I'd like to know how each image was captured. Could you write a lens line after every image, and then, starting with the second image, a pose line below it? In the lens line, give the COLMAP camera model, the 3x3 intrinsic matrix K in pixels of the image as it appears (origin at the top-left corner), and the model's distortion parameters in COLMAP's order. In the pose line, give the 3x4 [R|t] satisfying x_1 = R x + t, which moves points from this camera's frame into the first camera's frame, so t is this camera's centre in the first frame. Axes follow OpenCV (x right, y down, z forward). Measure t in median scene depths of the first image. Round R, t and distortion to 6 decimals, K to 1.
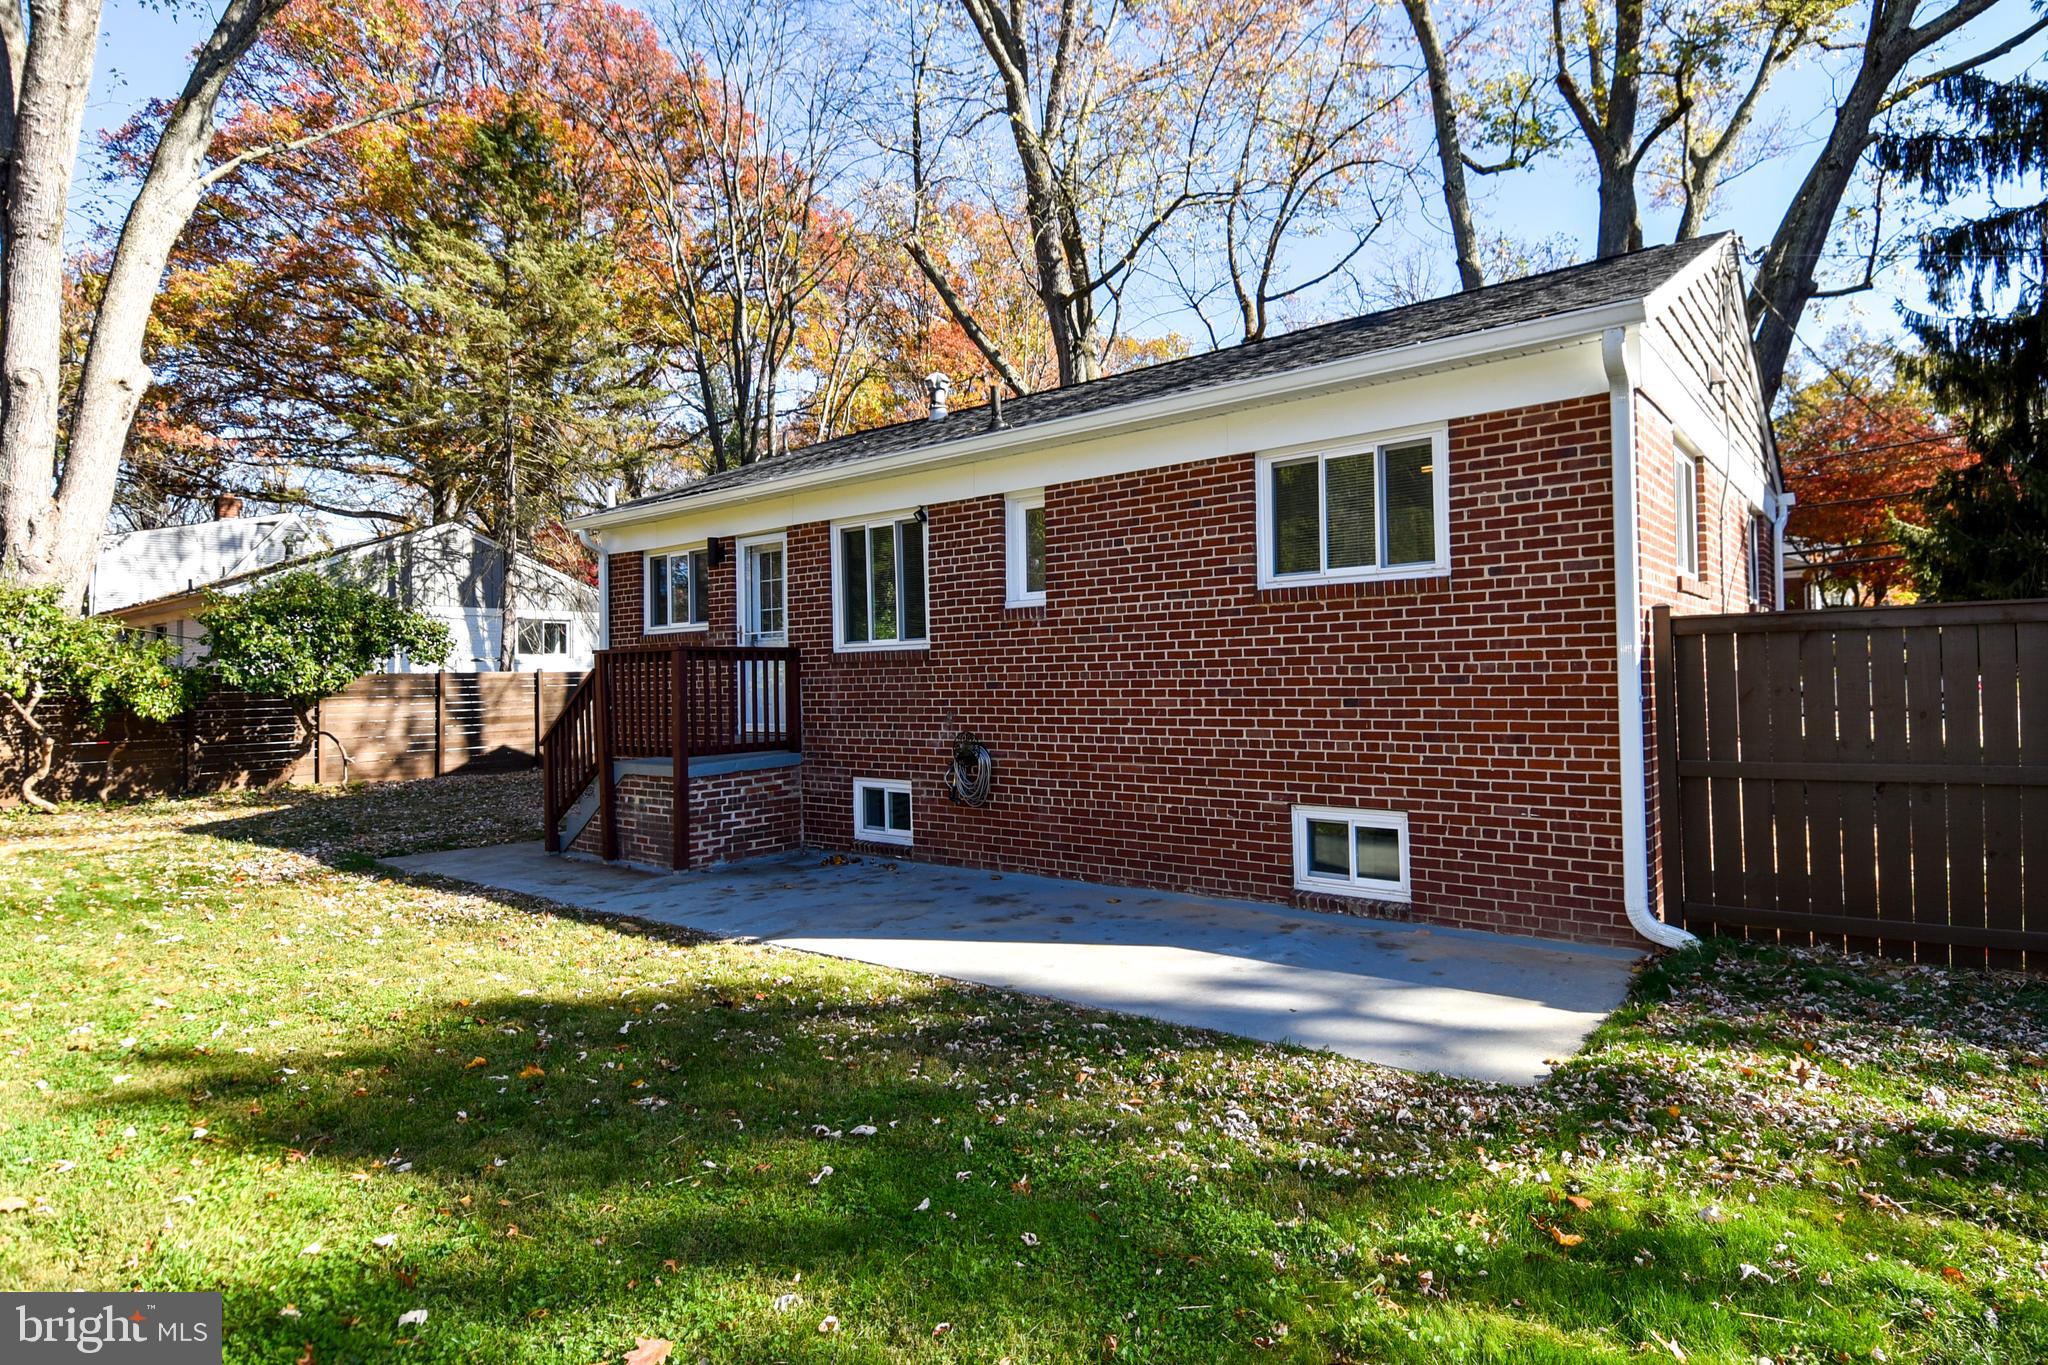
lens RADIAL K [[1055.6, 0, 1093.9], [0, 1055.6, 639.0], [0, 0, 1]] dist [0.051096, -0.047459]
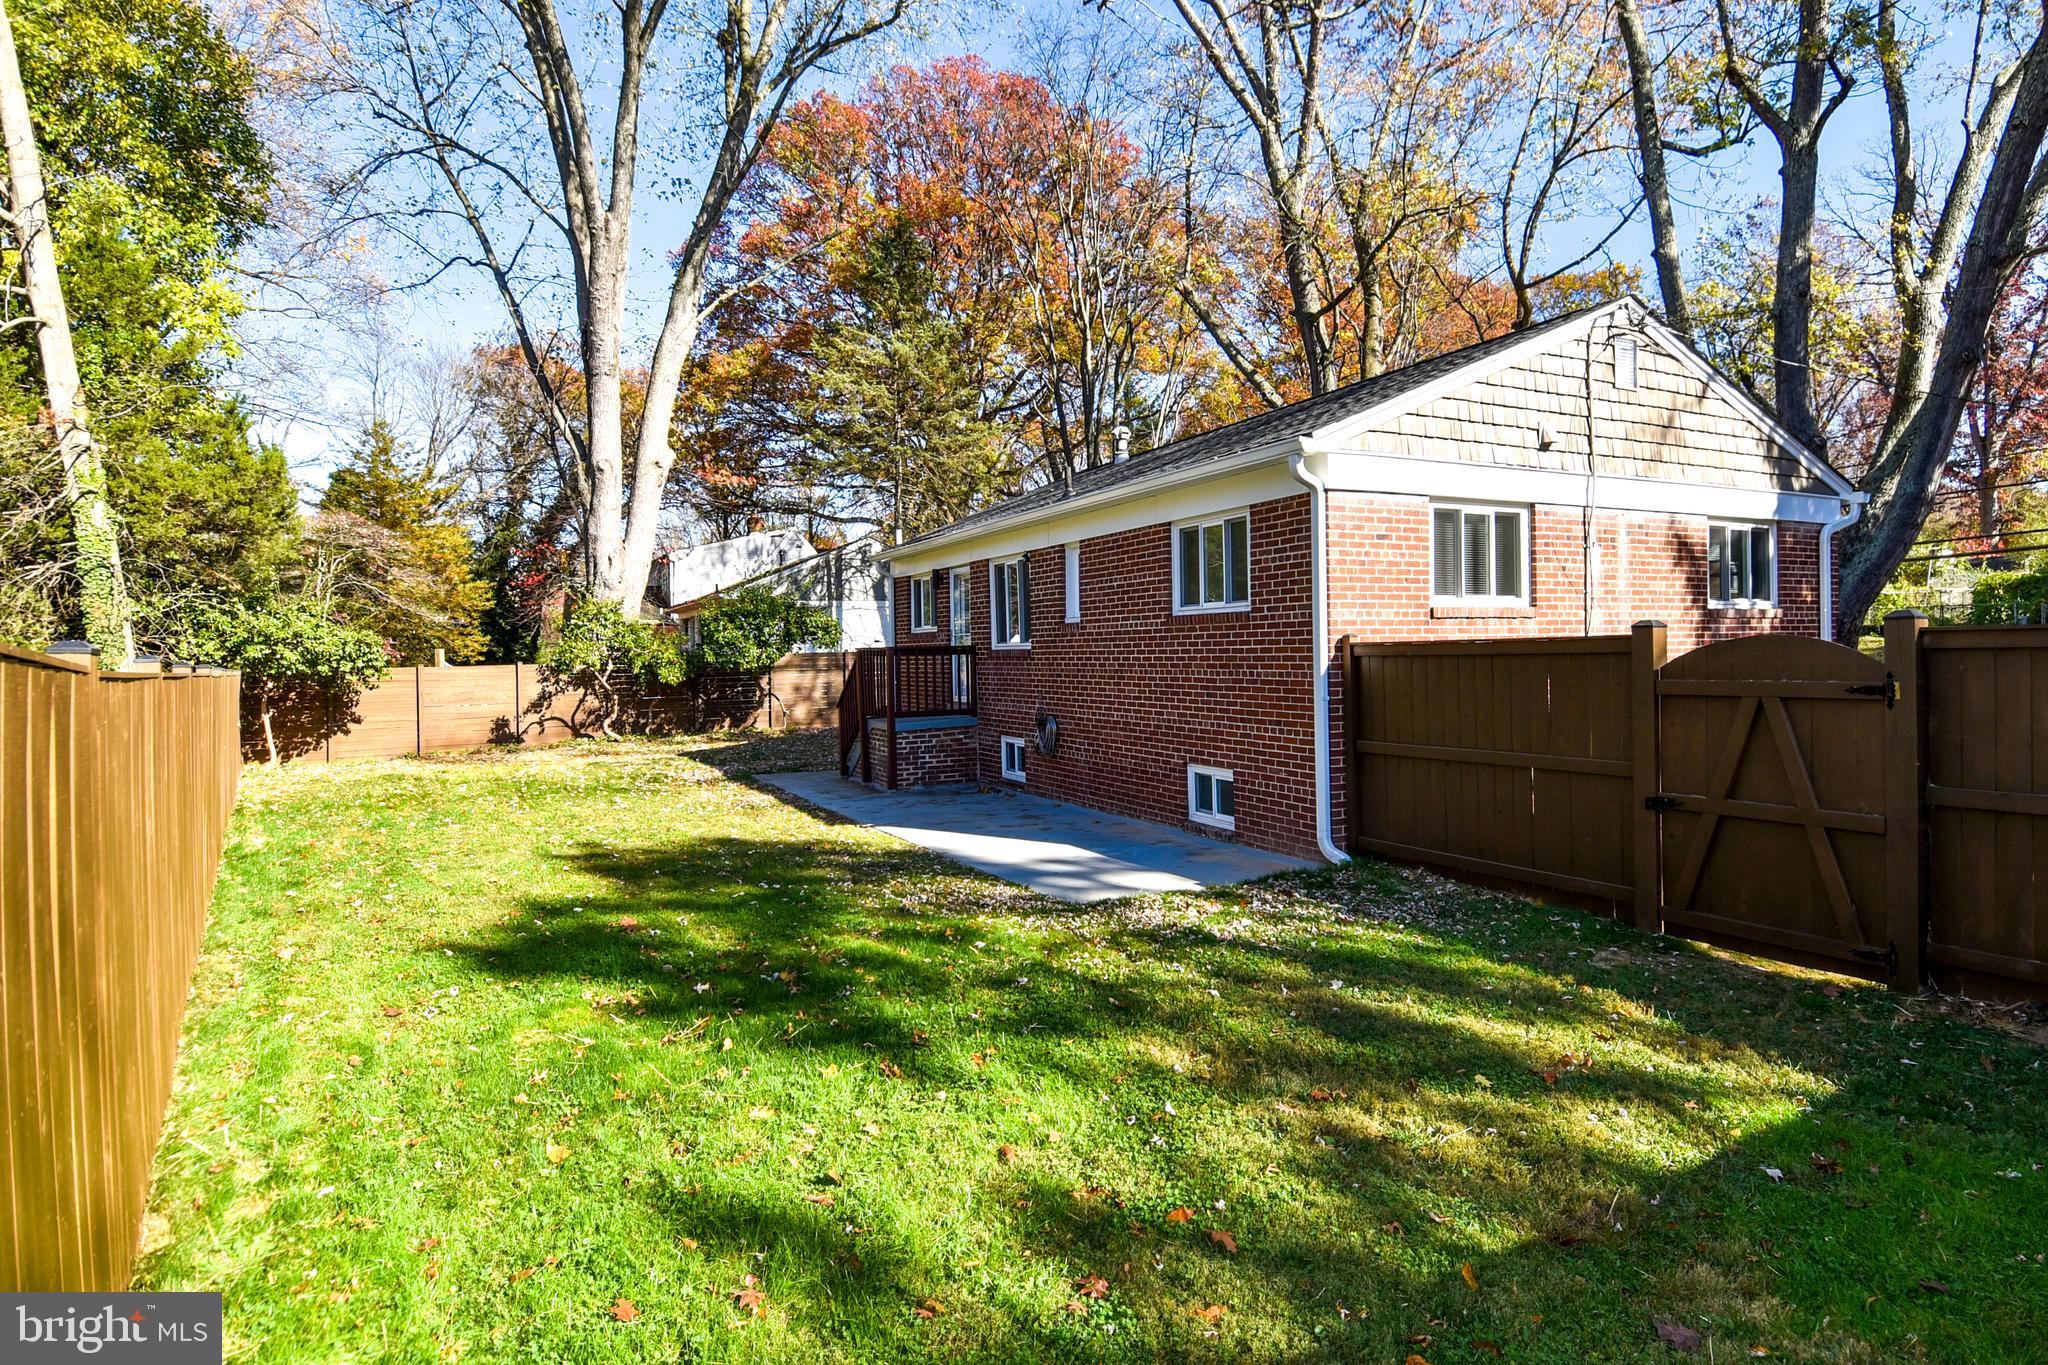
lens RADIAL K [[1055.6, 0, 1093.9], [0, 1055.6, 639.0], [0, 0, 1]] dist [0.051096, -0.047459]
pose [[0.917808, 0.000178, -0.397025, 0.322199], [0.012433, 0.999497, 0.029190, -0.029757], [0.396831, -0.031728, 0.917343, -0.194672]]
